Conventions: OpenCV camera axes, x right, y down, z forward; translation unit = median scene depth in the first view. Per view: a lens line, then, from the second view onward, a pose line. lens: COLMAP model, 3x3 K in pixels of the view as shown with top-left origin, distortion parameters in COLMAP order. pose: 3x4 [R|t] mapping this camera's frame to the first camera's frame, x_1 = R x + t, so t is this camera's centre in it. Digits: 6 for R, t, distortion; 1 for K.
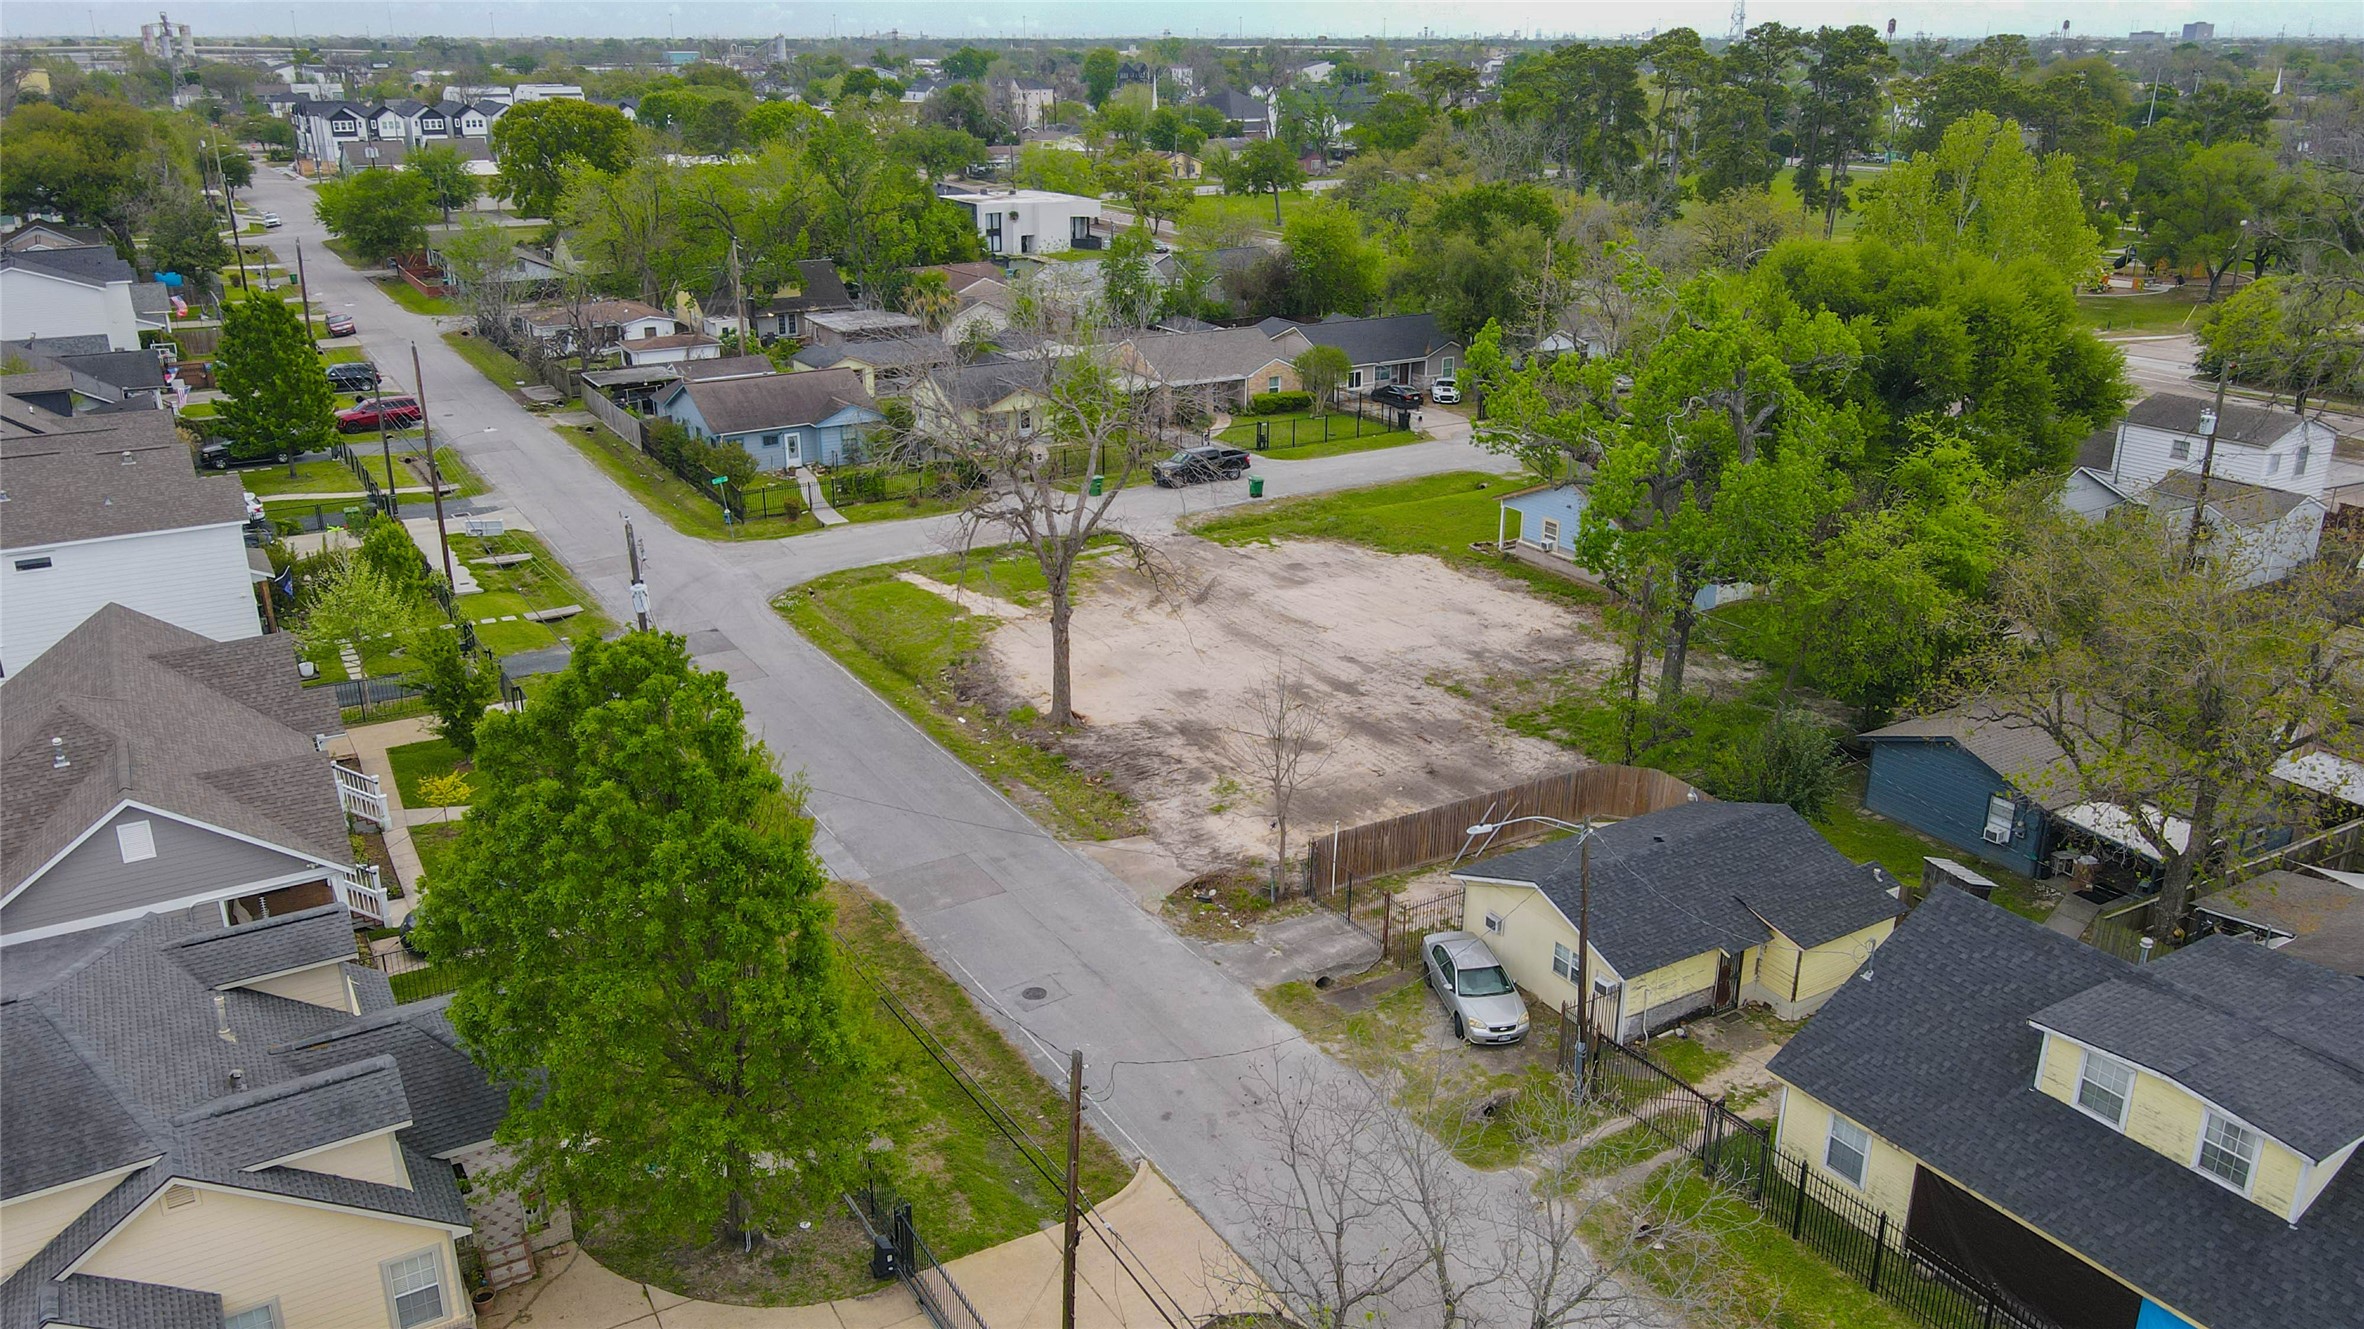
lens RADIAL K [[1767.7, 0, 1181.6], [0, 1767.7, 653.4], [0, 0, 1]] dist [-0.010885, 0.039486]
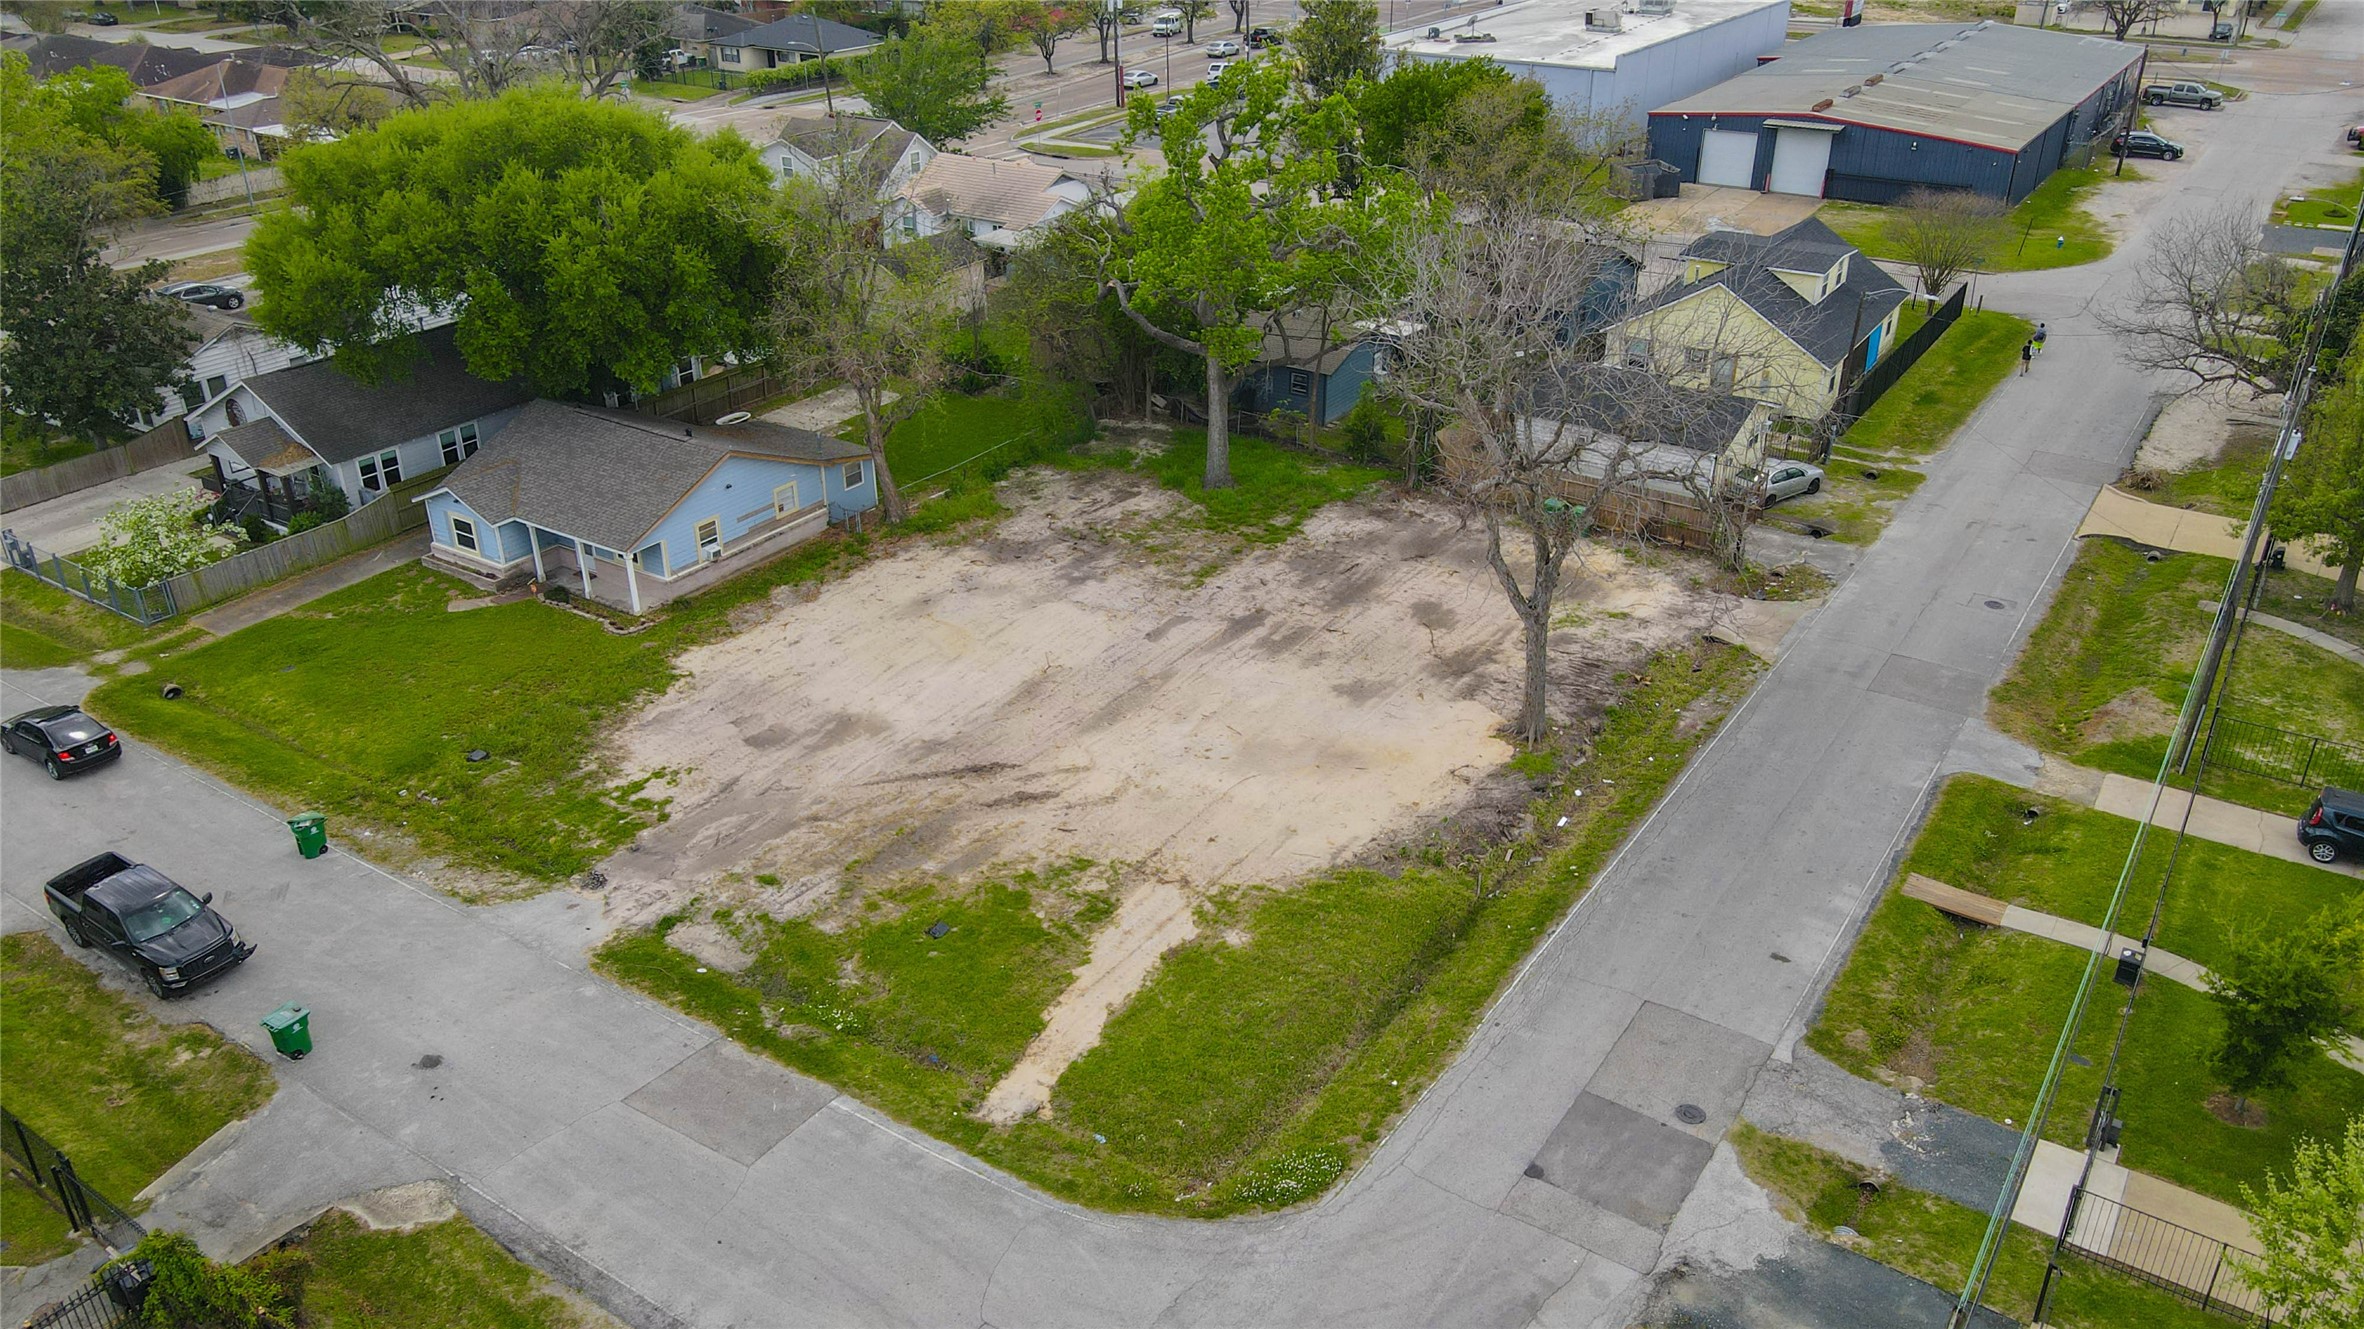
lens RADIAL K [[1767.7, 0, 1183.2], [0, 1767.7, 646.4], [0, 0, 1]] dist [-0.010885, 0.039486]
pose [[-0.421209, -0.402379, 0.812819, -0.578155], [0.305208, 0.781044, 0.544810, -0.433705], [-0.854067, 0.477557, -0.206174, 1.148136]]
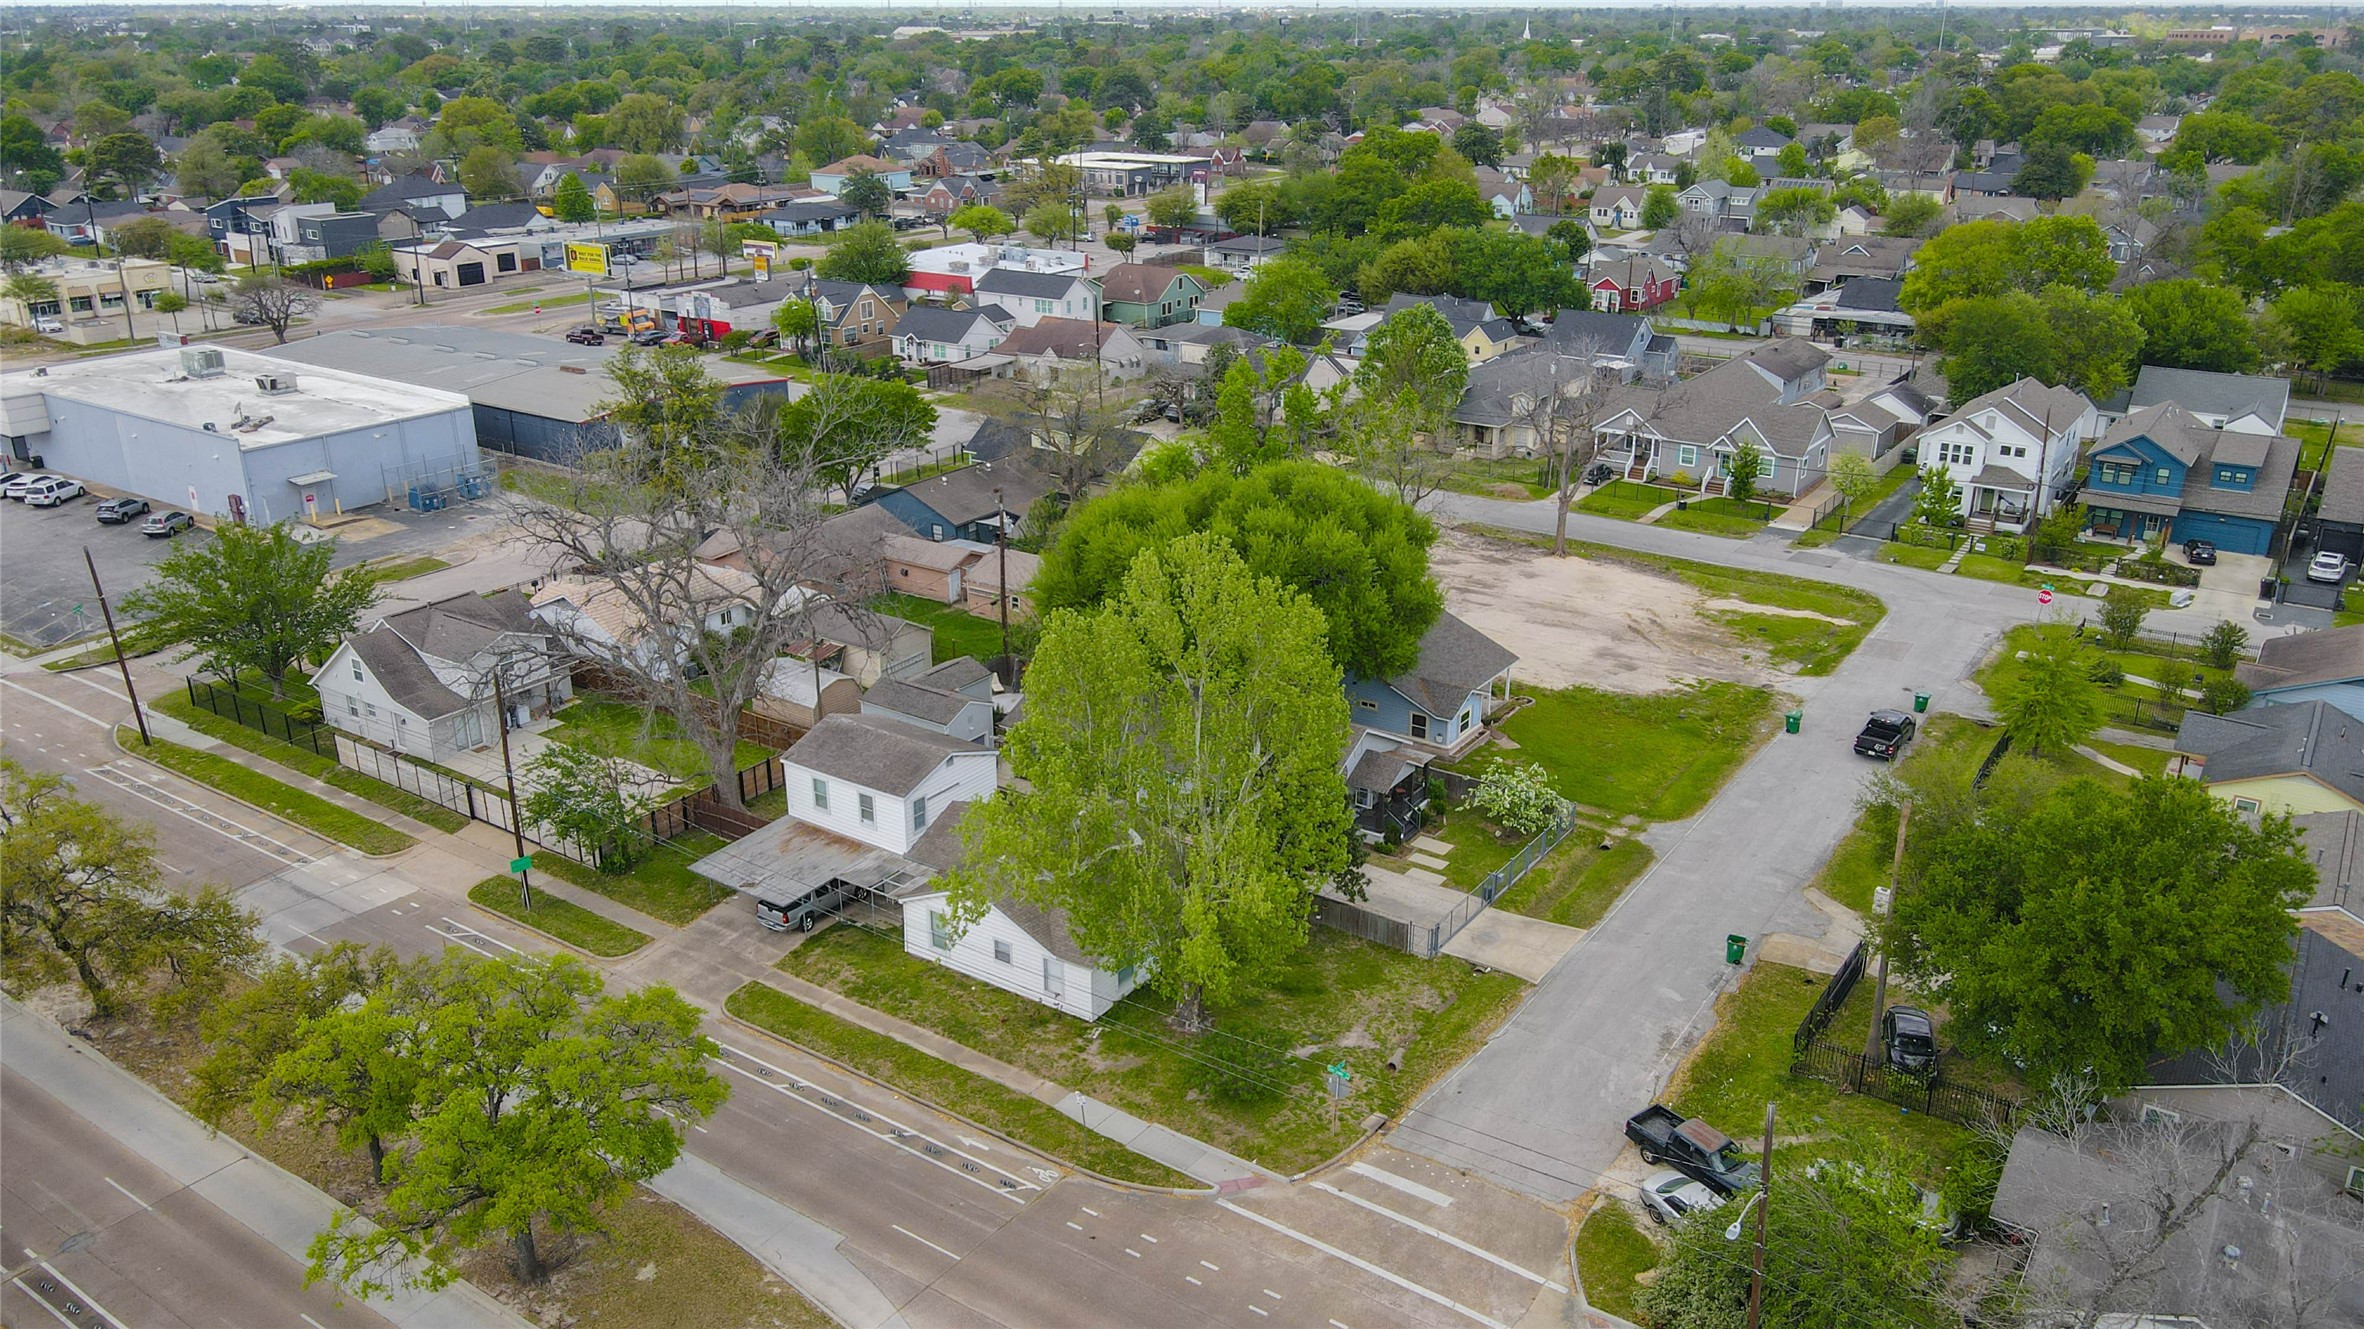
lens RADIAL K [[1767.7, 0, 1185.3], [0, 1767.7, 660.3], [0, 0, 1]] dist [-0.010885, 0.039486]
pose [[-0.910431, 0.144157, -0.387729, 0.979463], [-0.136759, 0.779712, 0.611021, -0.909128], [0.390400, 0.609318, -0.690159, 2.029900]]
